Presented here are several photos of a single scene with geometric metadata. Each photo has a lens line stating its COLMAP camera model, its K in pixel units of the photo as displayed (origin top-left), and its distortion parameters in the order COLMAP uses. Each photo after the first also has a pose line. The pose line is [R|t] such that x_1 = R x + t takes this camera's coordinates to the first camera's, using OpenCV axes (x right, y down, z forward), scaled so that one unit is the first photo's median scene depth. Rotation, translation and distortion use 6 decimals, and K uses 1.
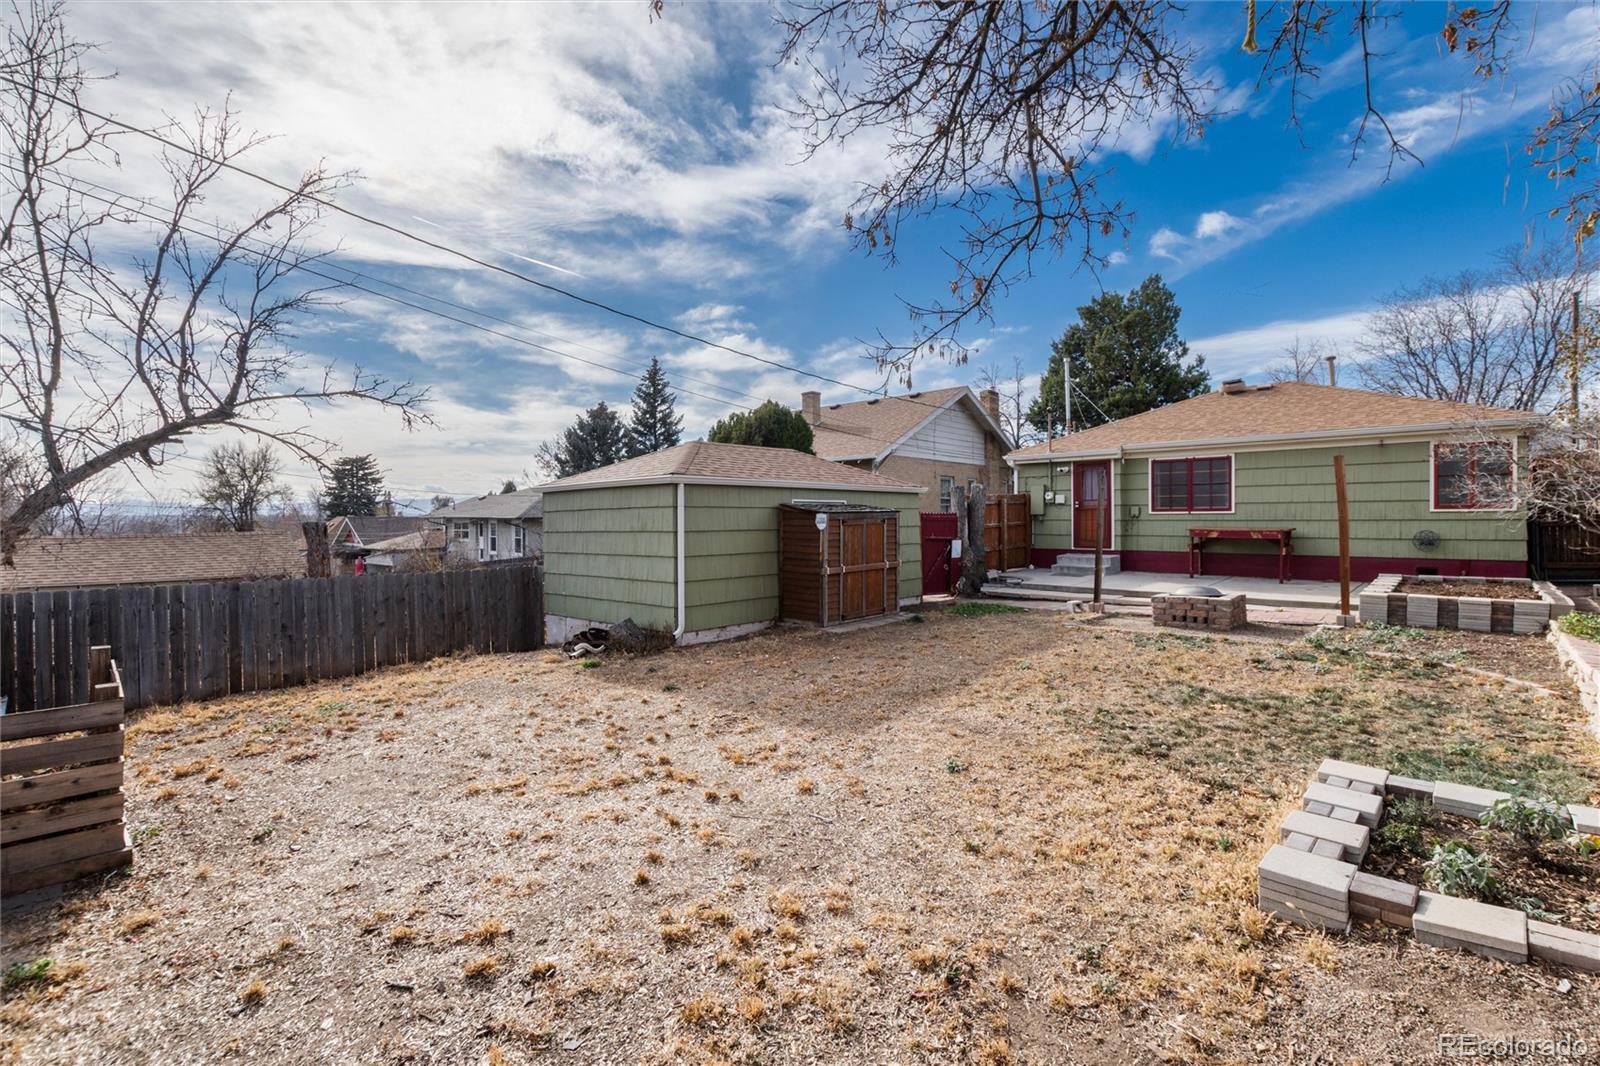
lens RADIAL K [[703.6, 0, 822.1], [0, 703.6, 520.9], [0, 0, 1]] dist [0.000019, 0.000277]
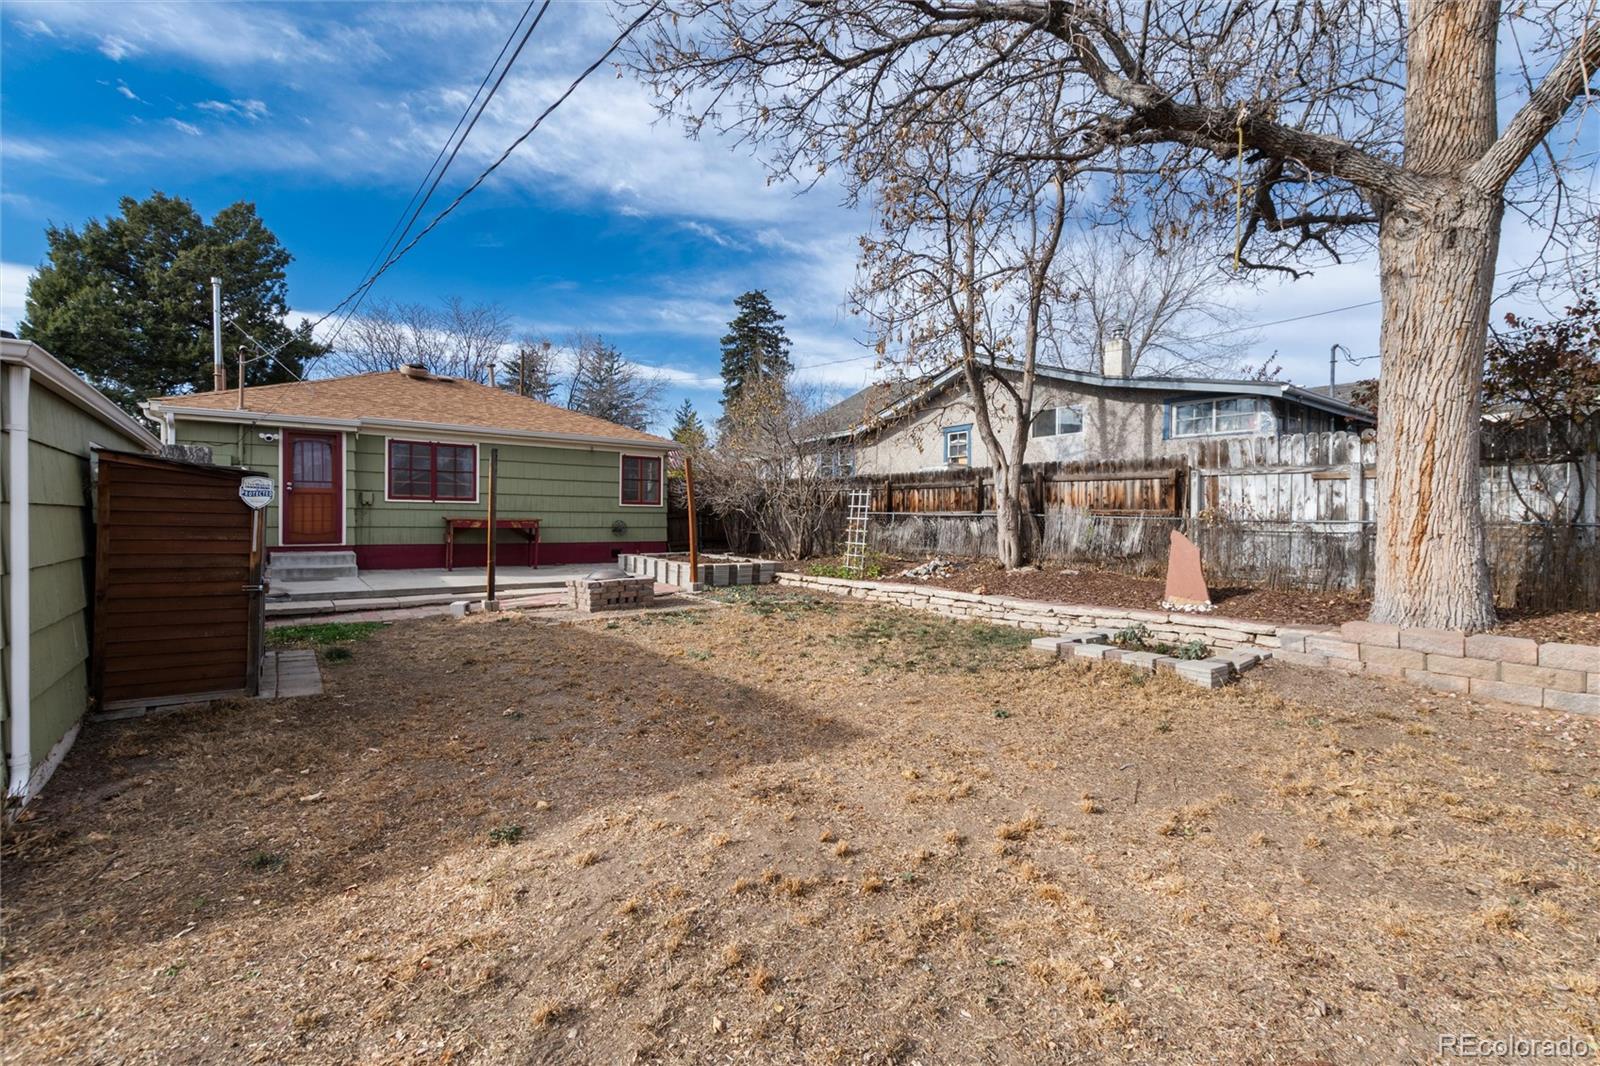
lens RADIAL K [[703.6, 0, 822.1], [0, 703.6, 520.9], [0, 0, 1]] dist [0.000019, 0.000277]
pose [[0.168788, 0.004492, 0.985642, -0.326247], [-0.004762, 0.999982, -0.003742, 0.016204], [-0.985641, -0.004061, 0.168806, 0.368727]]
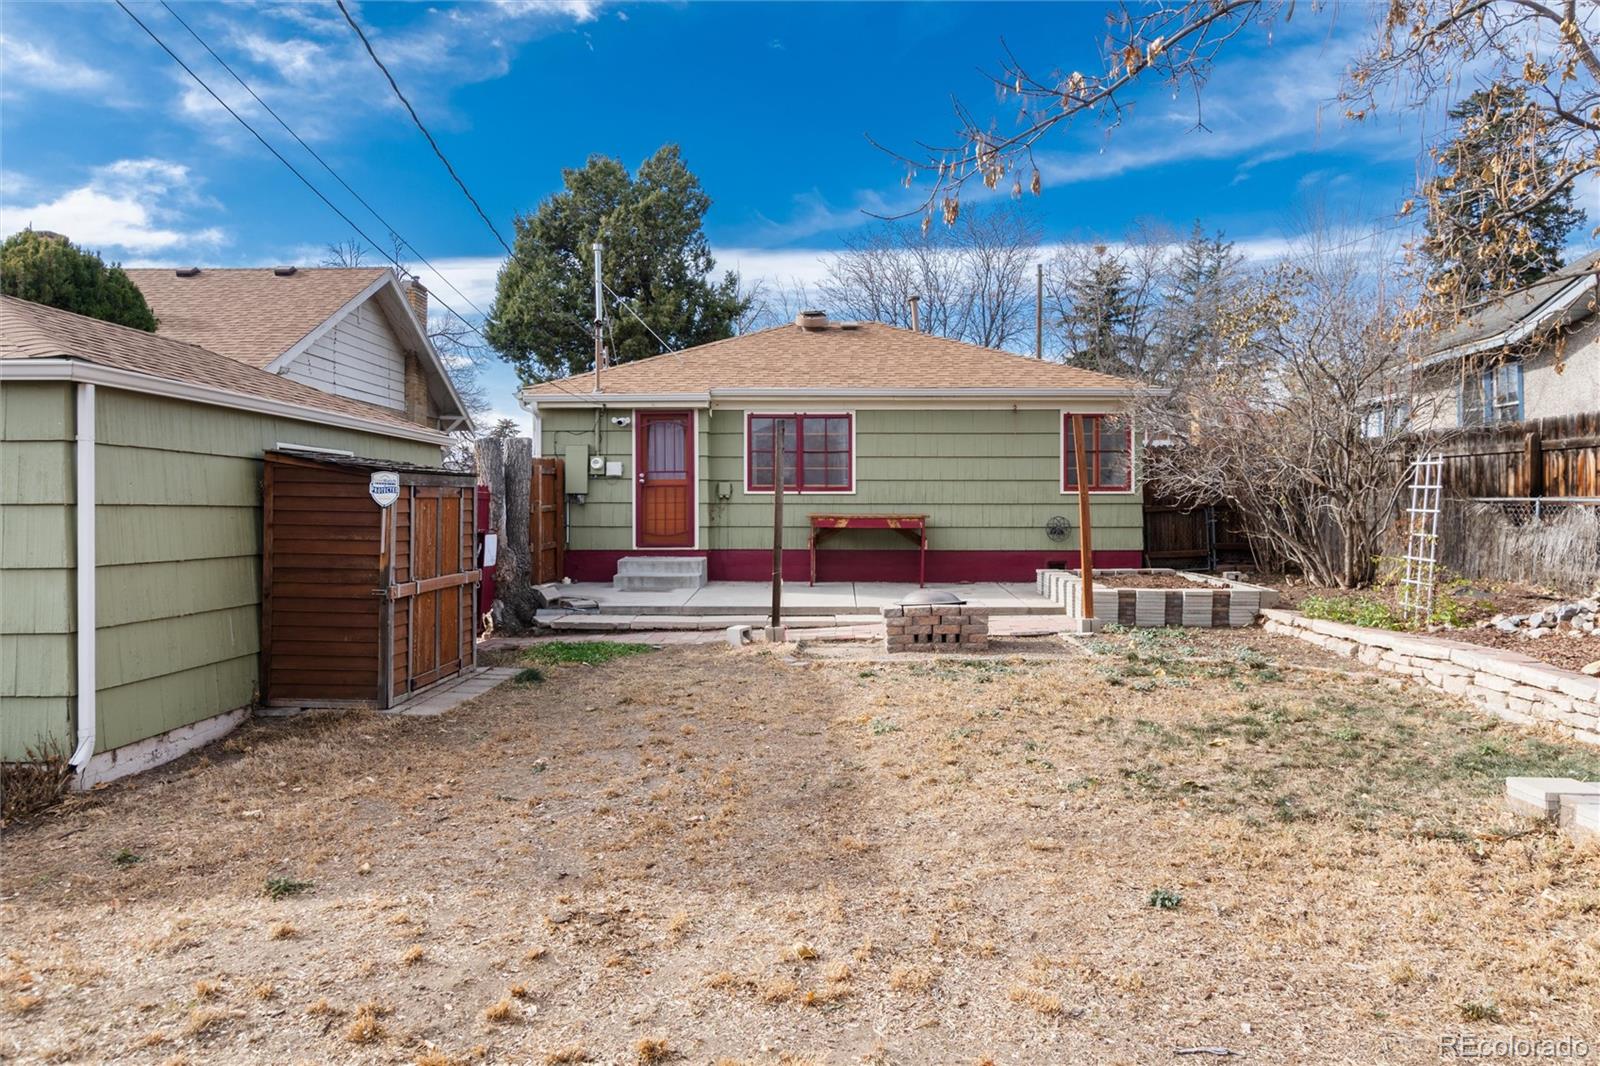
lens RADIAL K [[1118.7, 0, 808.9], [0, 1118.7, 509.9], [0, 0, 1]] dist [0.000040, 0.000745]
pose [[0.757236, 0.006670, 0.653107, -0.206530], [-0.001335, 0.999962, -0.008664, 0.015923], [-0.653140, 0.005689, 0.757216, 0.171592]]
